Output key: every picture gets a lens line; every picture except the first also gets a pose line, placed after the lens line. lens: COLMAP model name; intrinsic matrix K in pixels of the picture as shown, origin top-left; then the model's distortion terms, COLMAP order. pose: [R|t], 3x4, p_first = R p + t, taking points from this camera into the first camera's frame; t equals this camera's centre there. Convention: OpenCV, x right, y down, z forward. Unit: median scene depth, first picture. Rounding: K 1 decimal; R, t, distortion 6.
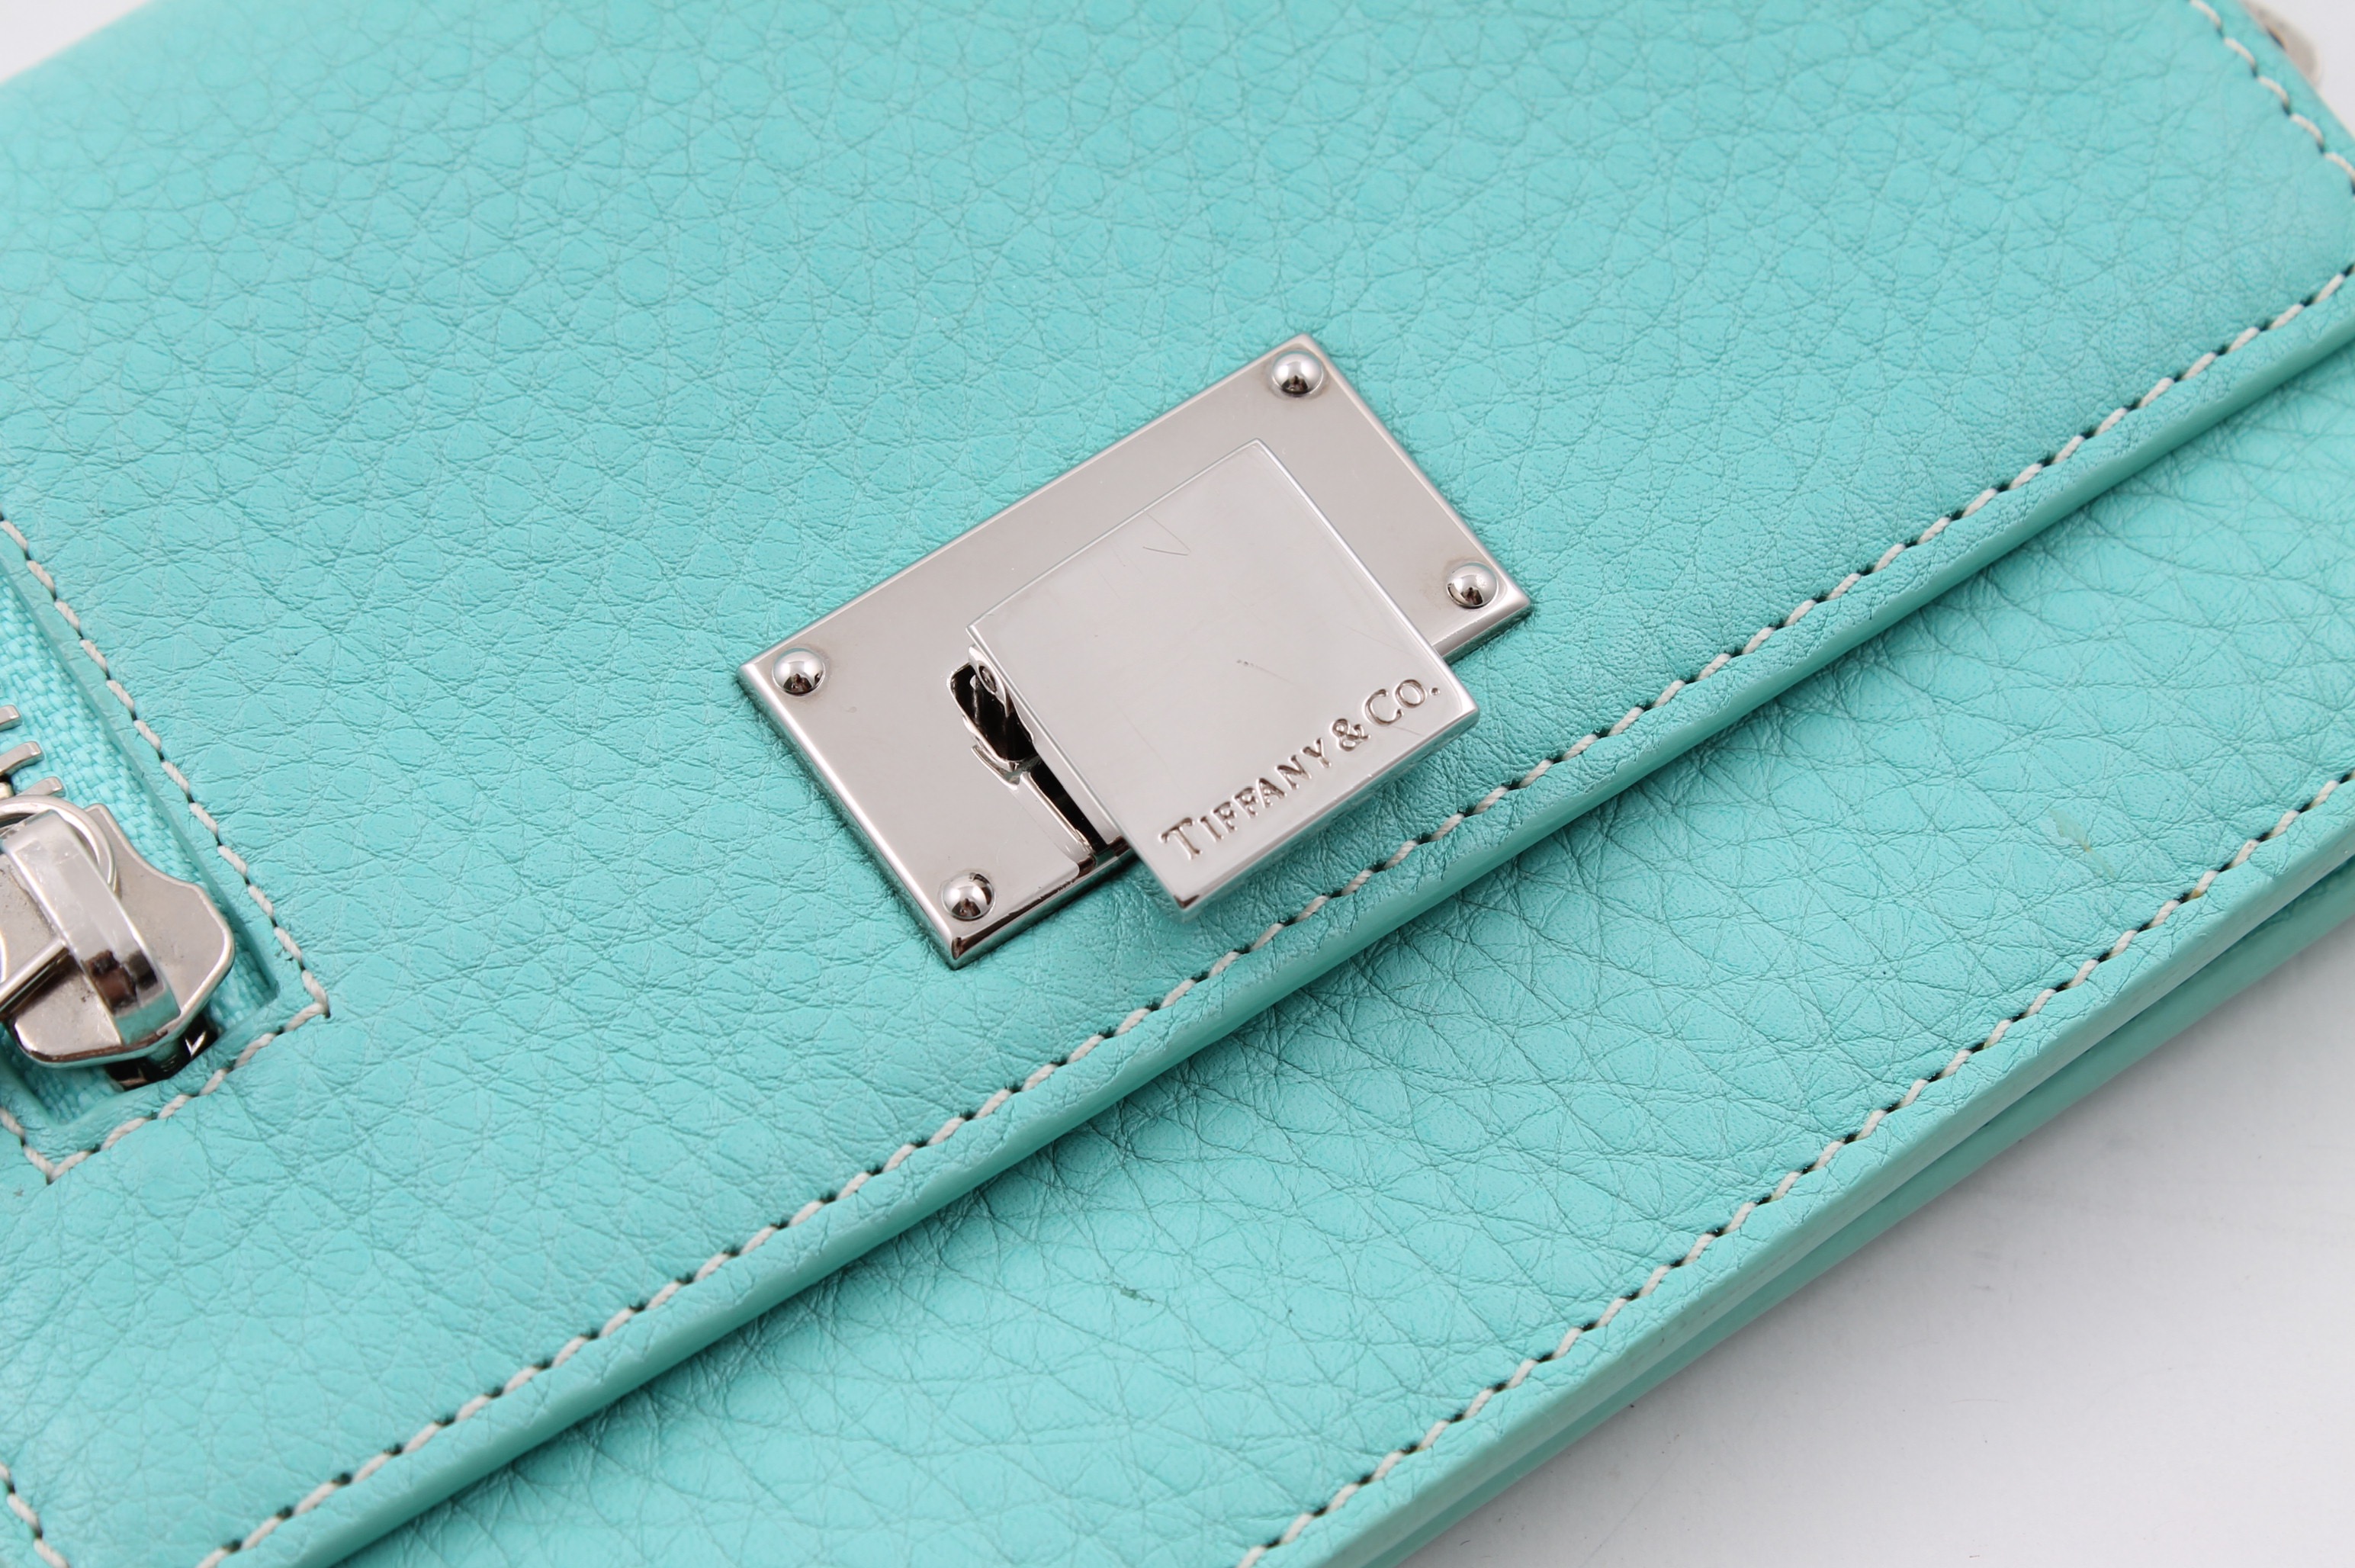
lens RADIAL K [[5391.5, 0, 1183.0], [0, 5391.5, 786.3], [0, 0, 1]] dist [0.052551, 0.000000]
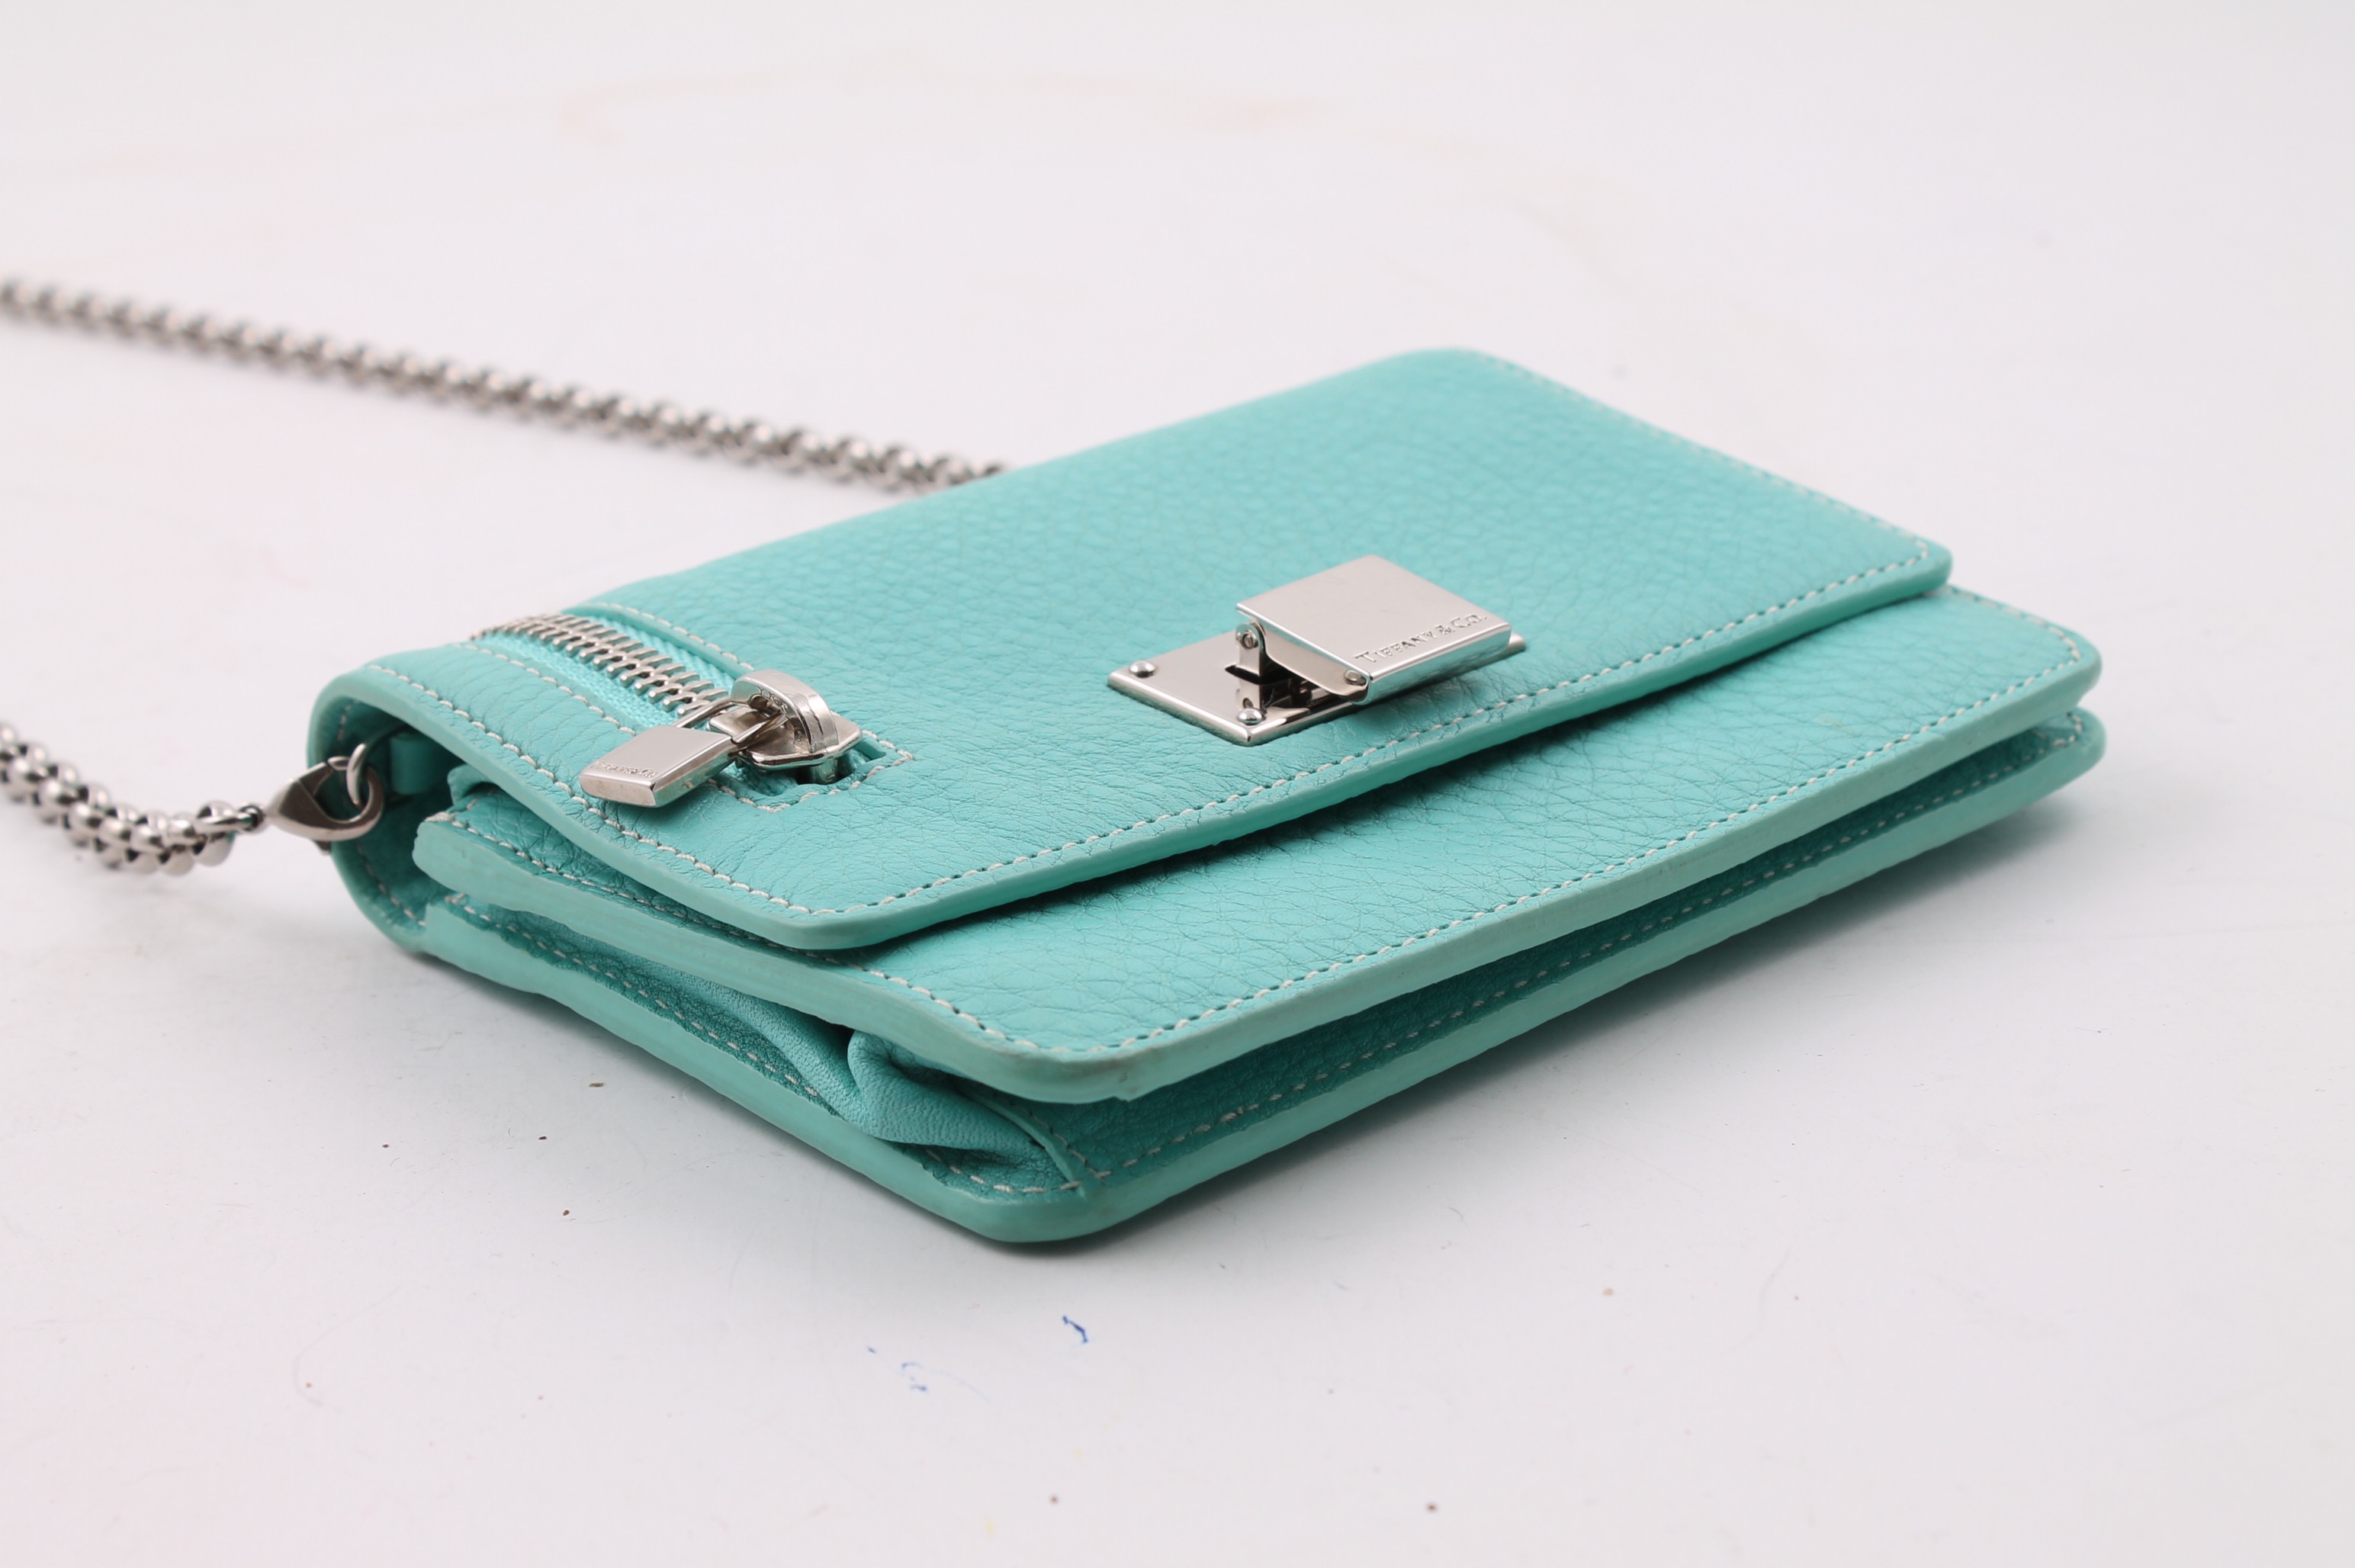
lens RADIAL K [[4354.1, 0, 1176.9], [0, 4354.1, 790.5], [0, 0, 1]] dist [0.001071, 0.000000]
pose [[0.994822, -0.048378, 0.089383, -0.196162], [0.093534, 0.779868, -0.618917, 0.942859], [-0.039765, 0.624072, 0.780354, -0.144899]]
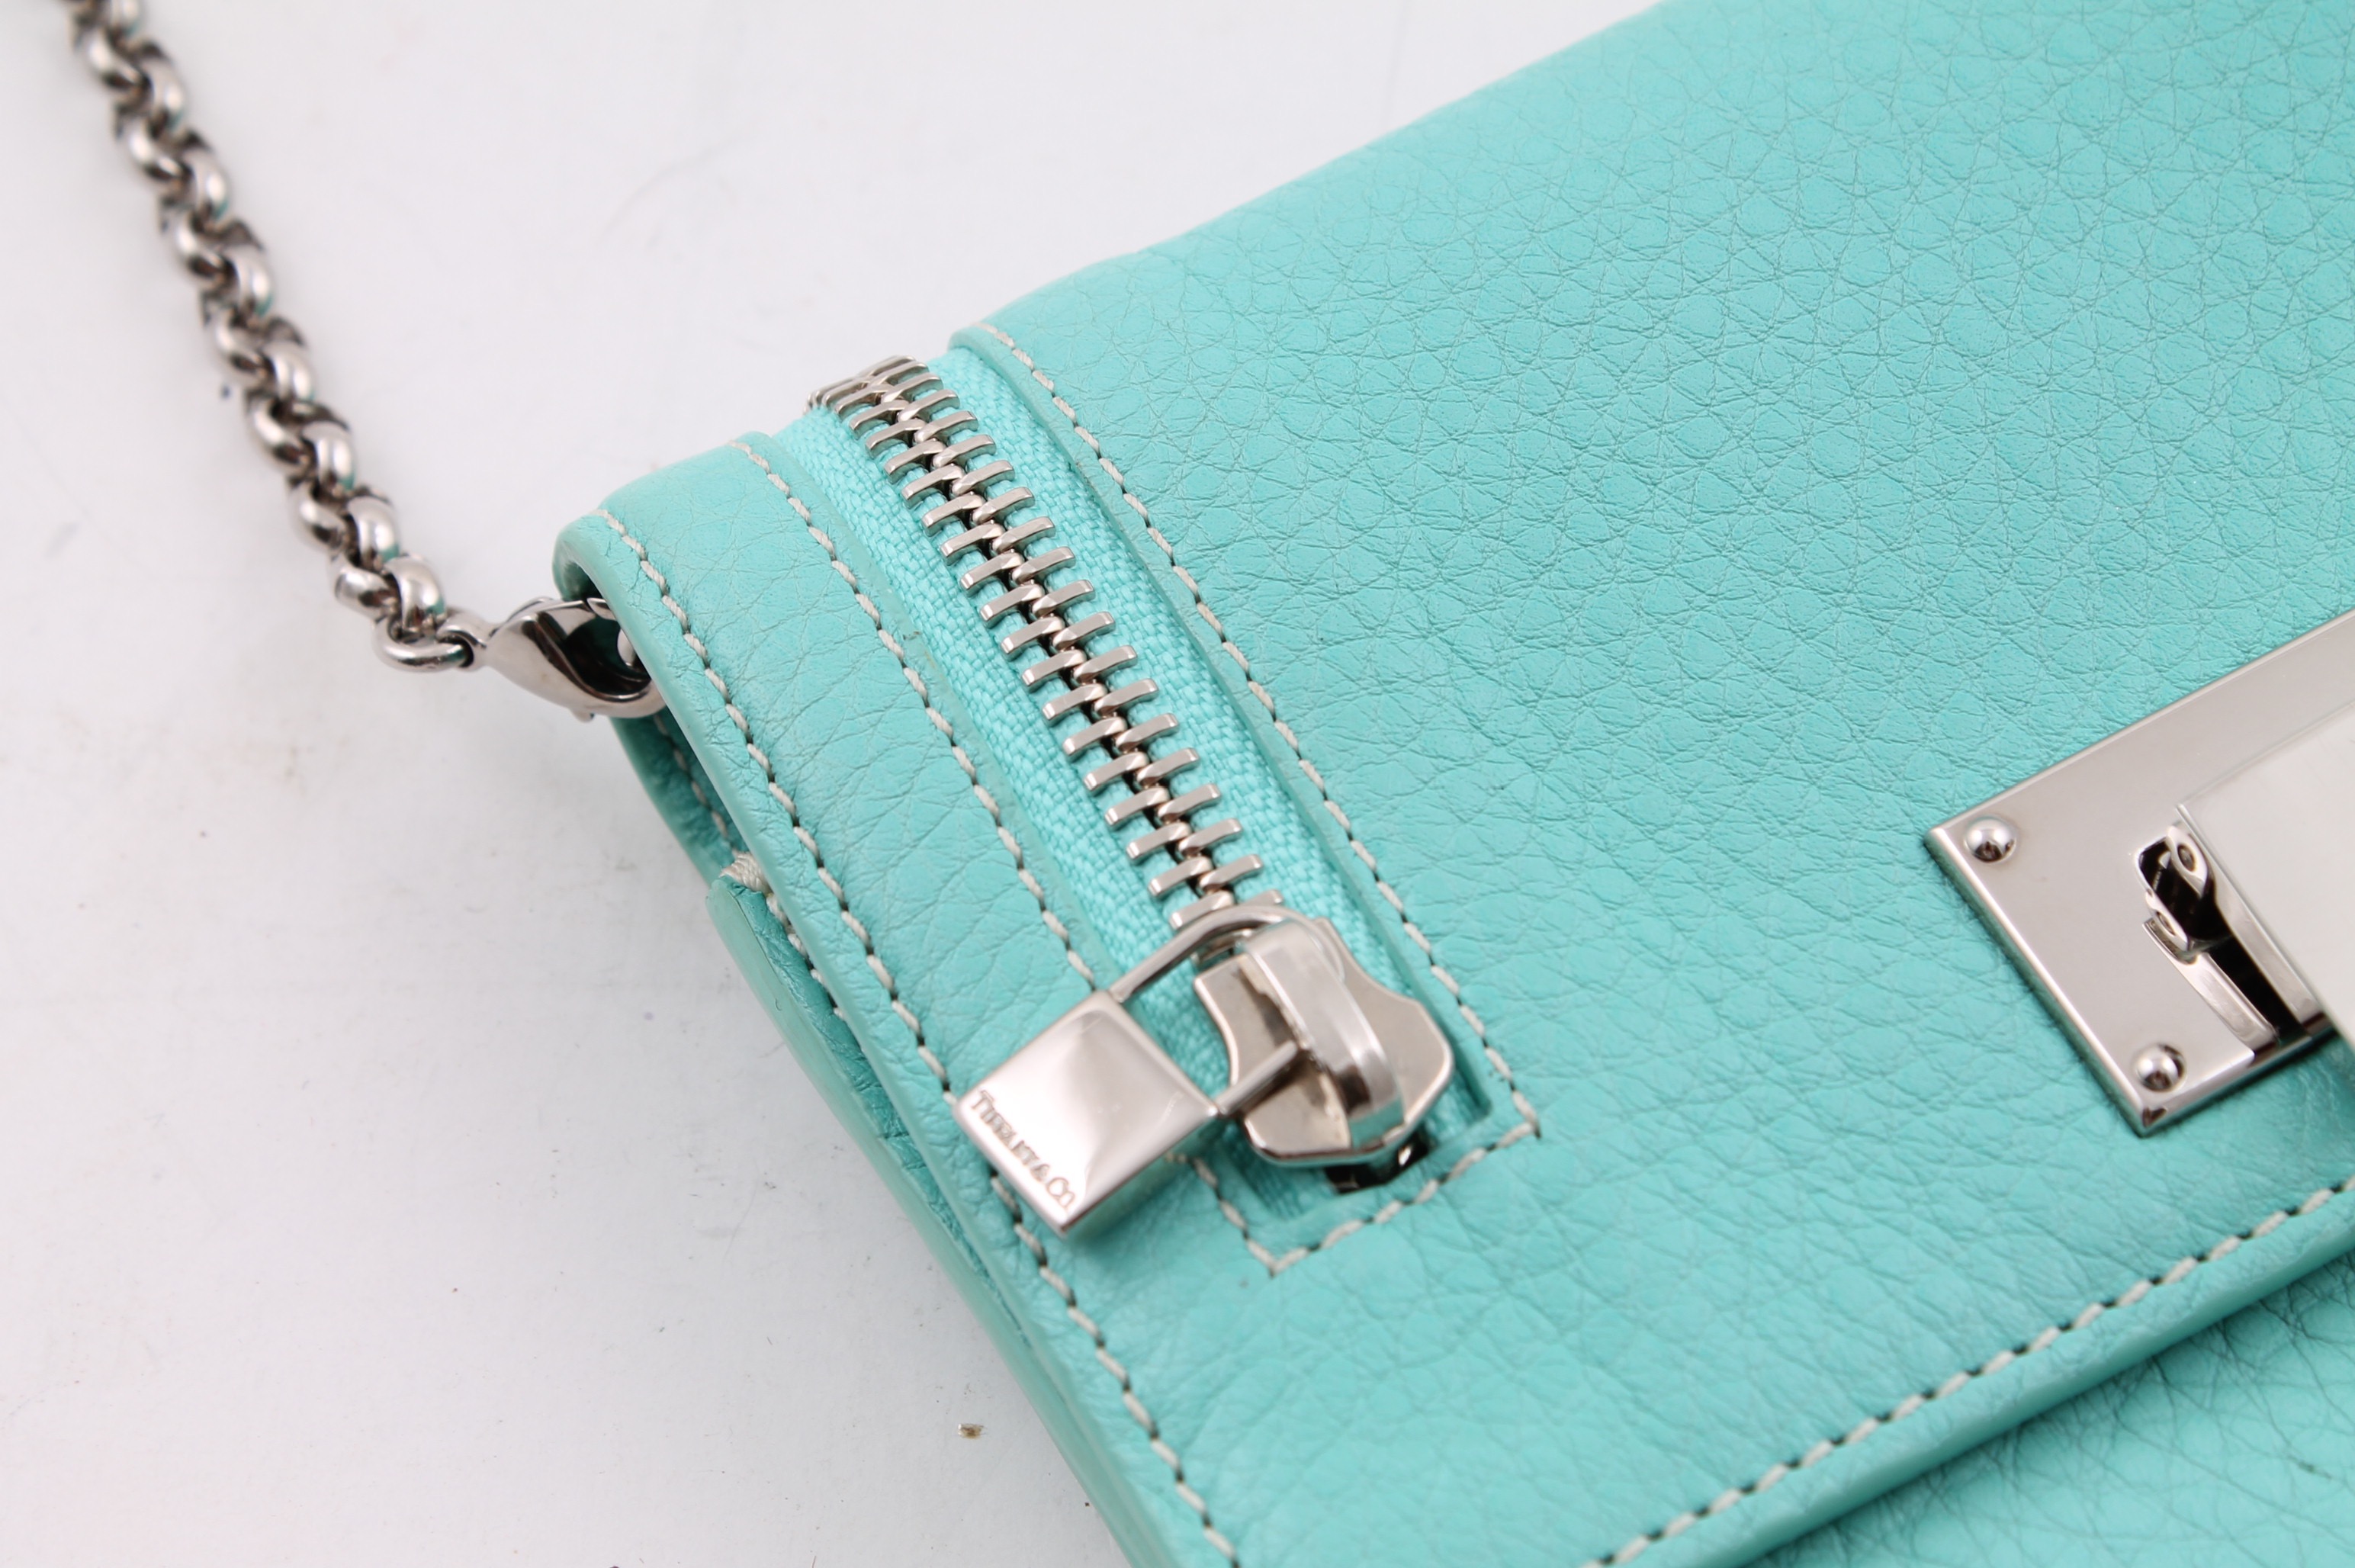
lens RADIAL K [[5391.5, 0, 1175.7], [0, 5391.5, 780.3], [0, 0, 1]] dist [0.052551, 0.000000]
pose [[0.995267, 0.069471, -0.067955, -0.157147], [-0.072431, 0.996484, -0.042113, 0.022329], [0.064791, 0.046836, 0.996799, -0.037836]]
